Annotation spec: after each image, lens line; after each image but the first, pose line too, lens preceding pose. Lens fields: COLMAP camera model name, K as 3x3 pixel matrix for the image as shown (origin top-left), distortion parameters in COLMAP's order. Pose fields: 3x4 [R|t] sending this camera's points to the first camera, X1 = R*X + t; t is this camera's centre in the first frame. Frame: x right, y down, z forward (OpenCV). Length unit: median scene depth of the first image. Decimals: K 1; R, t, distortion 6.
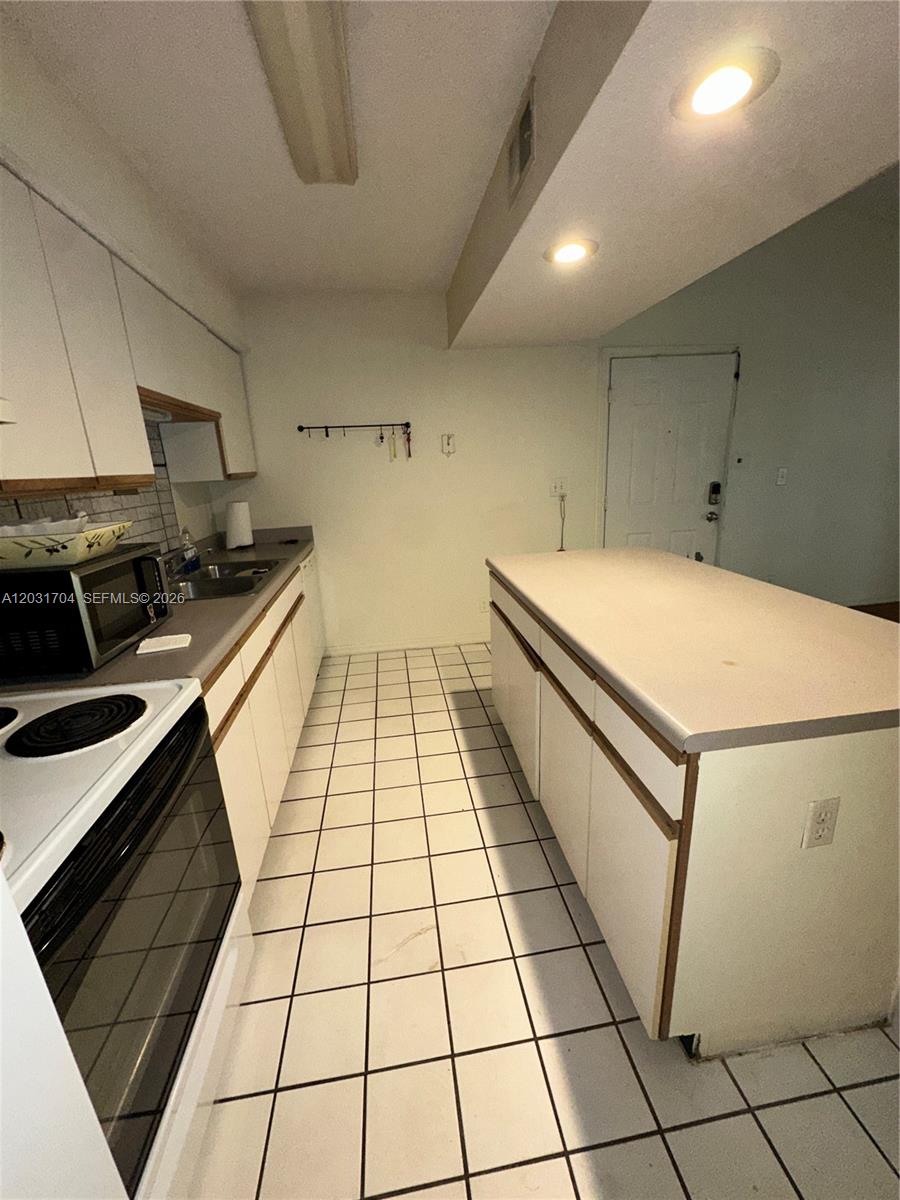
lens RADIAL K [[480.3, 0, 450.0], [0, 480.3, 600.0], [0, 0, 1]] dist [-0.001107, 0.000682]
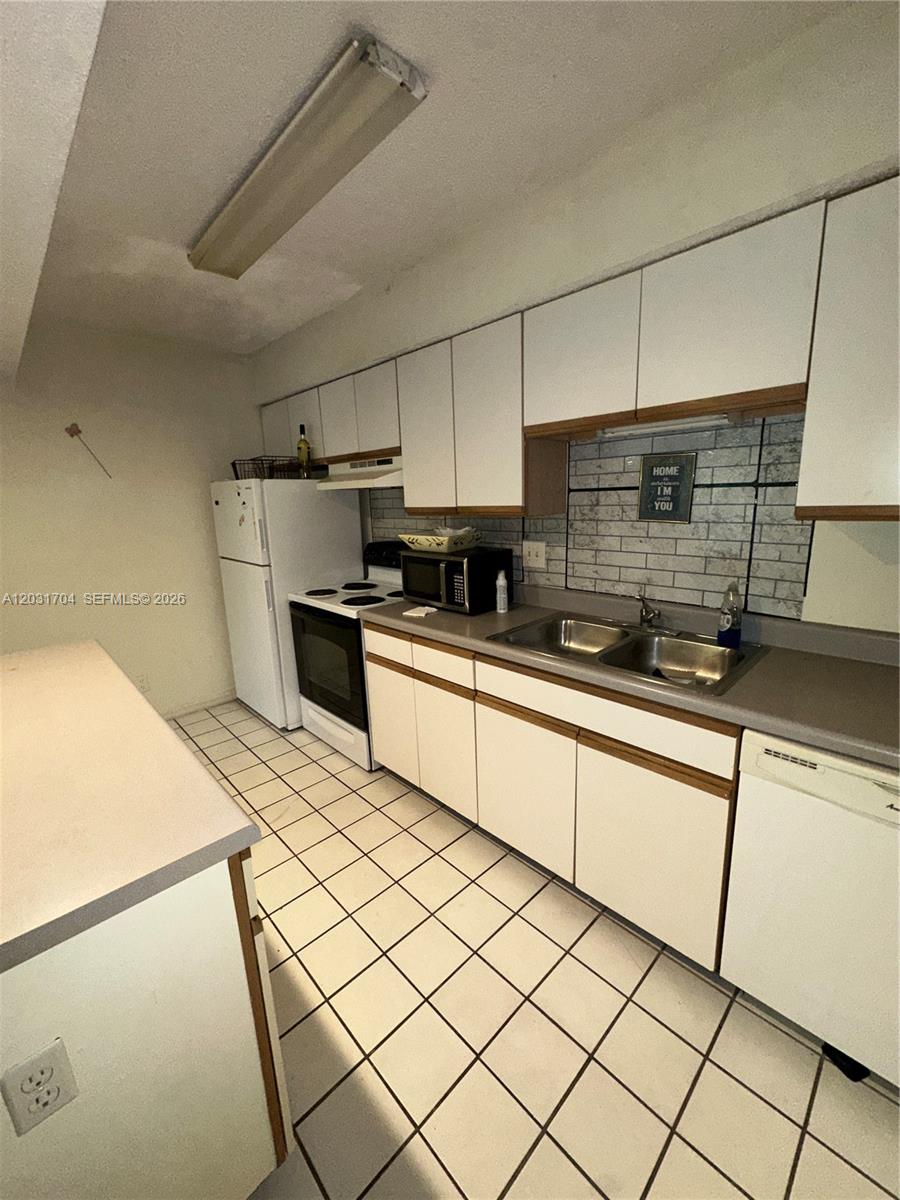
lens RADIAL K [[480.3, 0, 450.0], [0, 480.3, 600.0], [0, 0, 1]] dist [-0.001107, 0.000682]
pose [[-0.809665, 0.204070, -0.550271, 0.184284], [-0.082989, 0.888370, 0.451565, -0.612223], [0.580995, 0.411283, -0.702347, 1.951363]]
